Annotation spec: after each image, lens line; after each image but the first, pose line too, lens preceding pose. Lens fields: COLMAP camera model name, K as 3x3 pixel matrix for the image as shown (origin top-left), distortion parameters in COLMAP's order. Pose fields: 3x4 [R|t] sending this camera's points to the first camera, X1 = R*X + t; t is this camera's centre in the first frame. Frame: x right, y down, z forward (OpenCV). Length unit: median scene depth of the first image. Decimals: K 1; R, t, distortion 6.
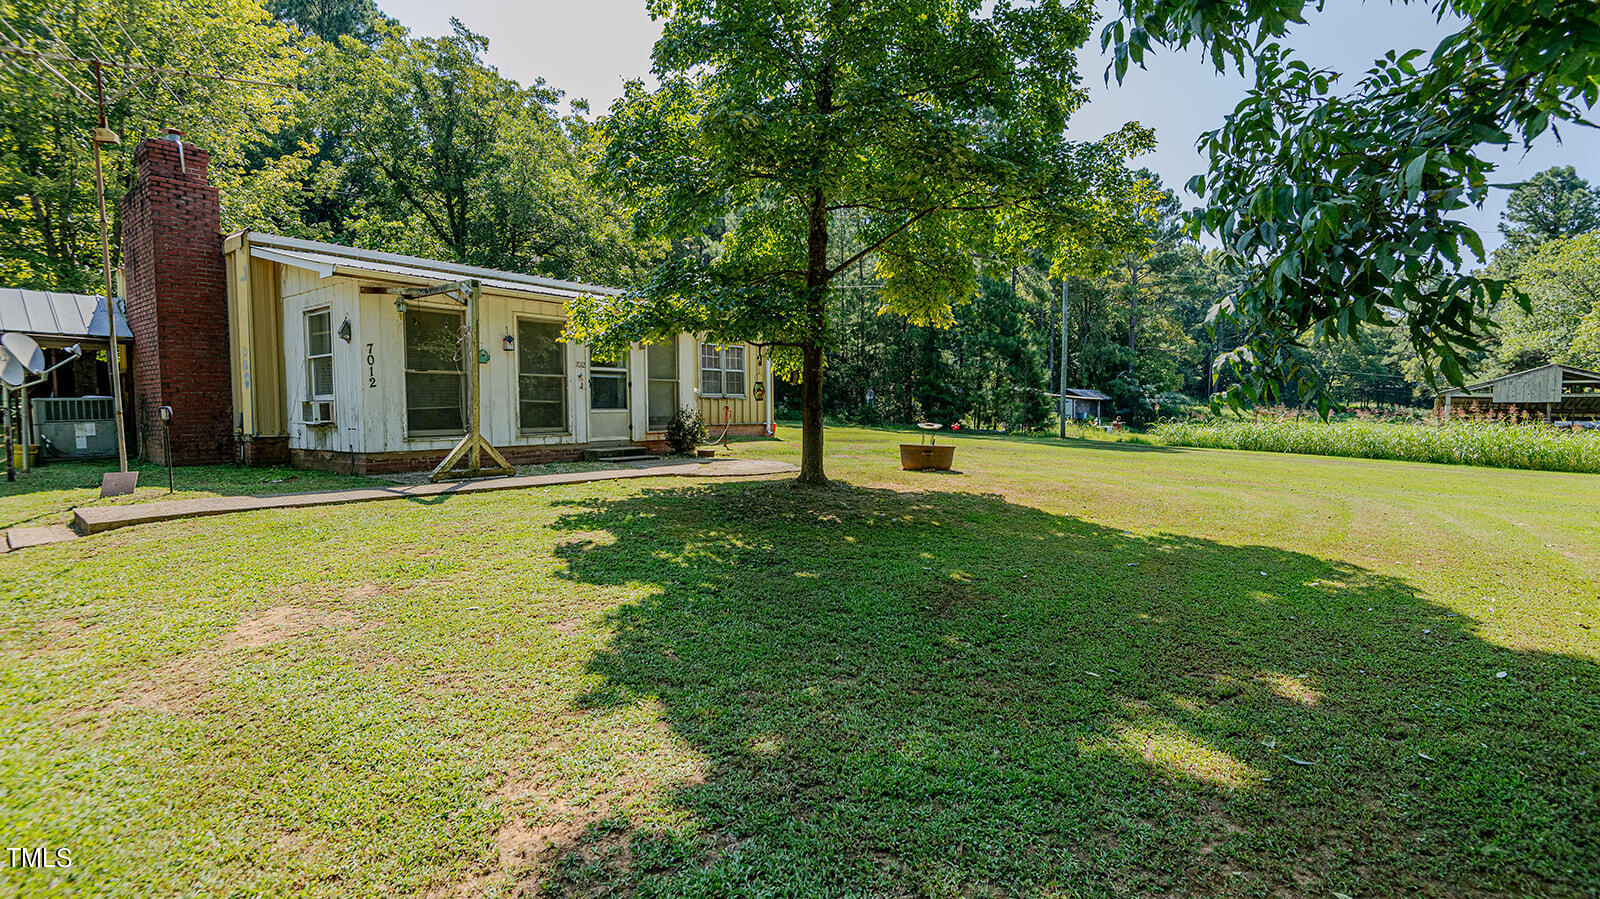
lens RADIAL K [[742.1, 0, 803.1], [0, 742.1, 450.7], [0, 0, 1]] dist [-0.005088, -0.002688]
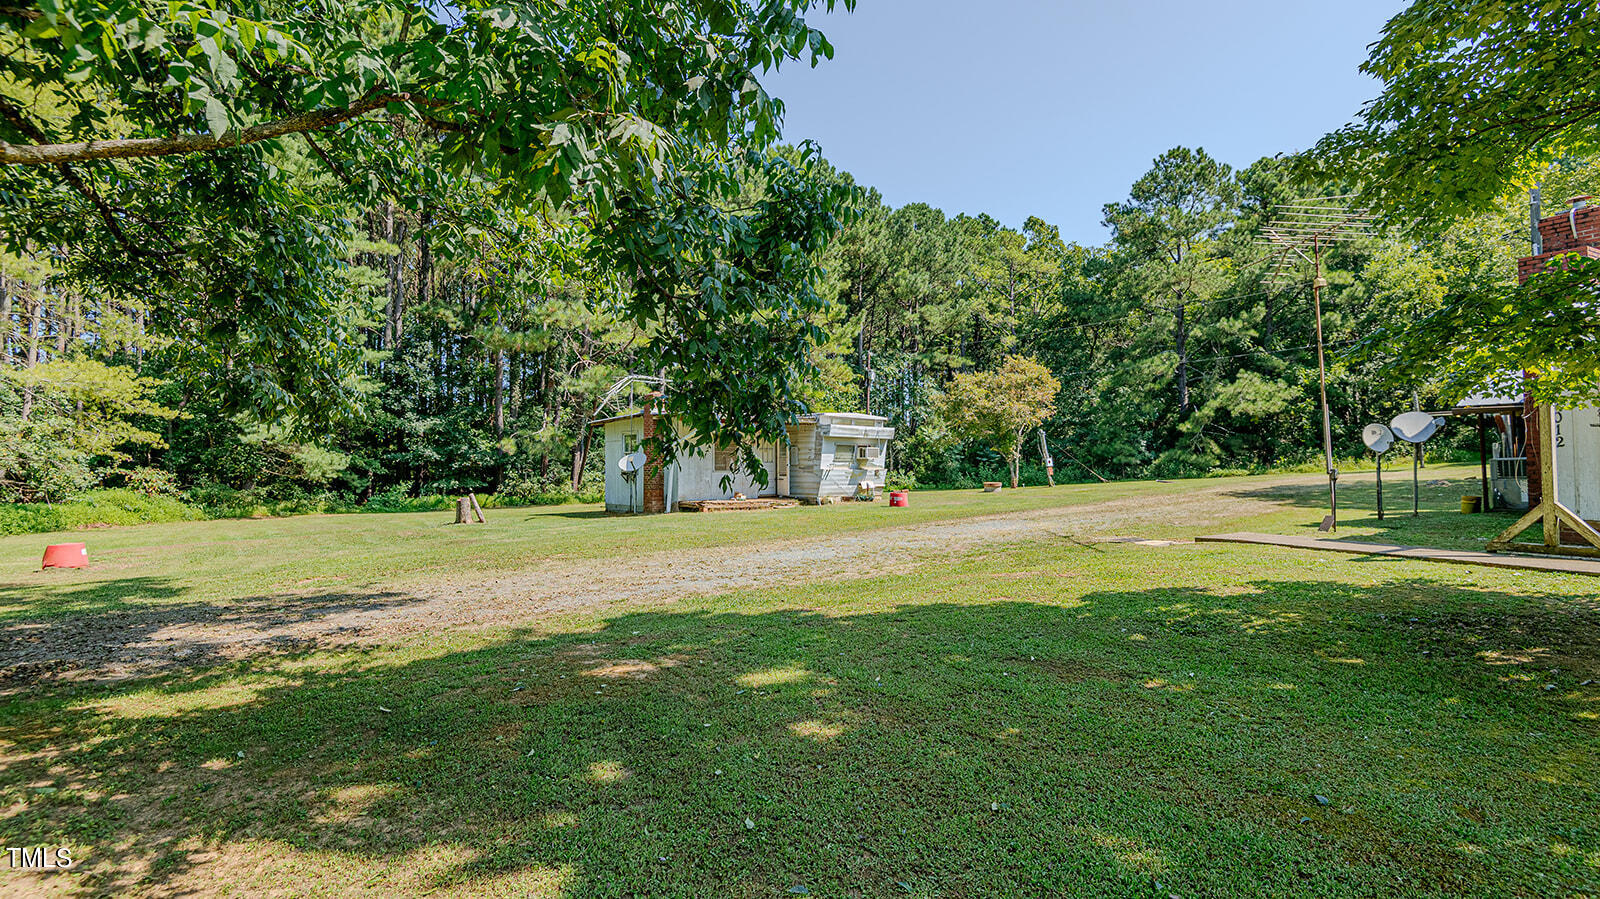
lens RADIAL K [[742.1, 0, 793.9], [0, 742.1, 450.0], [0, 0, 1]] dist [-0.005088, -0.002688]
pose [[-0.416969, -0.014119, -0.908811, 0.509999], [-0.046762, 0.998888, 0.005937, -0.035267], [0.907717, 0.044974, -0.417166, 0.427263]]
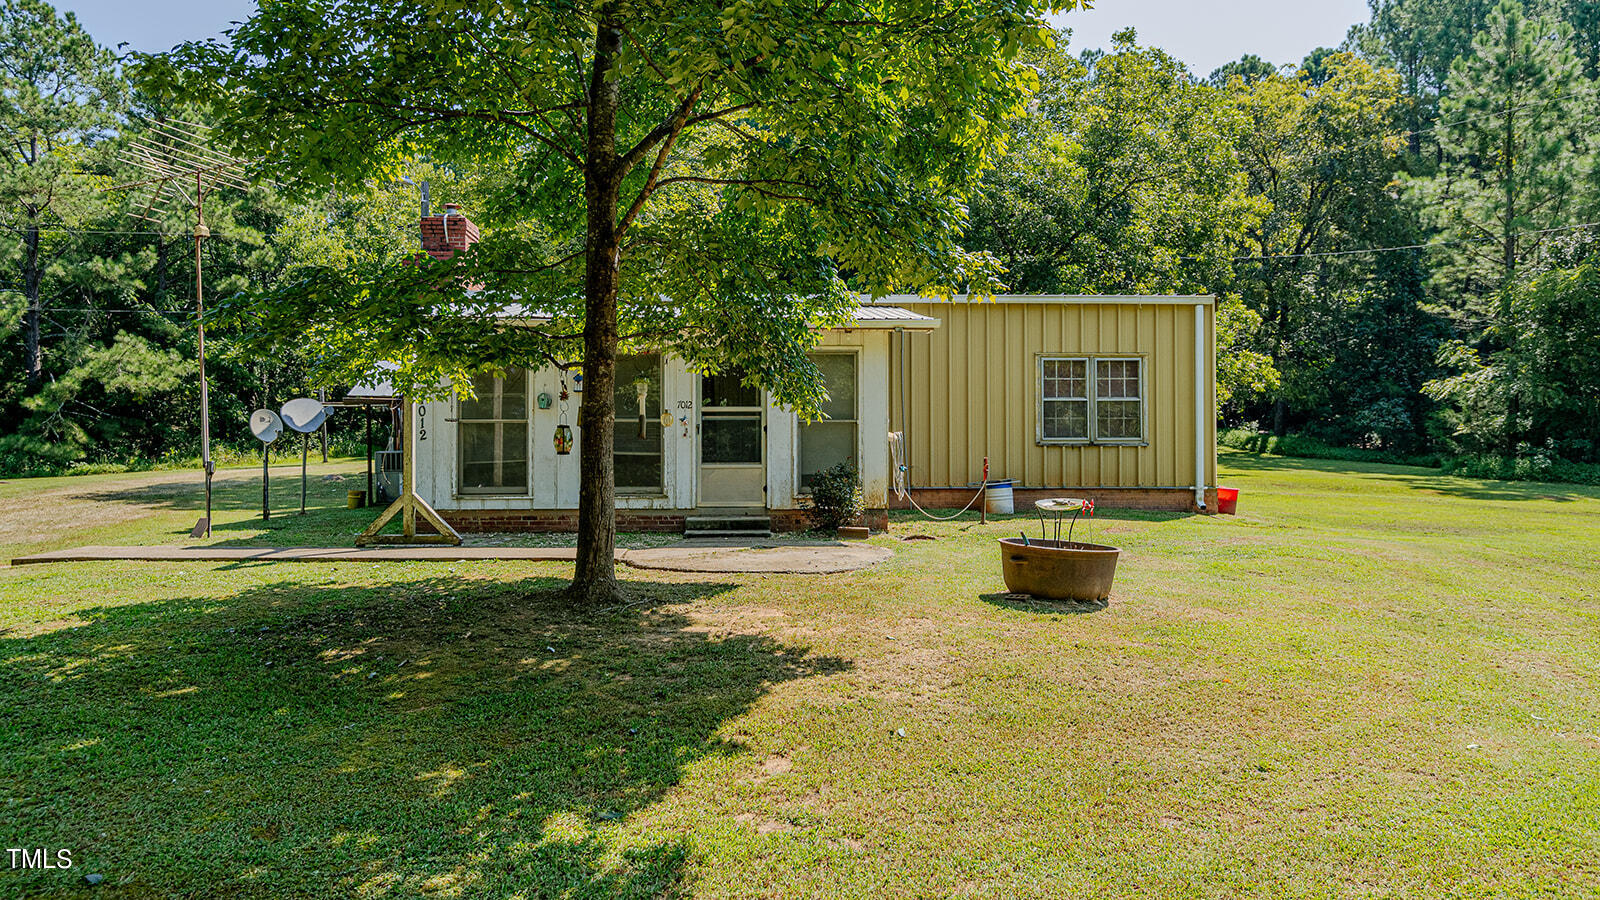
lens RADIAL K [[950.2, 0, 797.7], [0, 950.2, 454.0], [0, 0, 1]] dist [-0.021397, -0.003256]
pose [[0.656433, -0.002010, -0.754381, 0.510945], [-0.044050, 0.998188, -0.040990, -0.032093], [0.753097, 0.060138, 0.655155, 0.469933]]
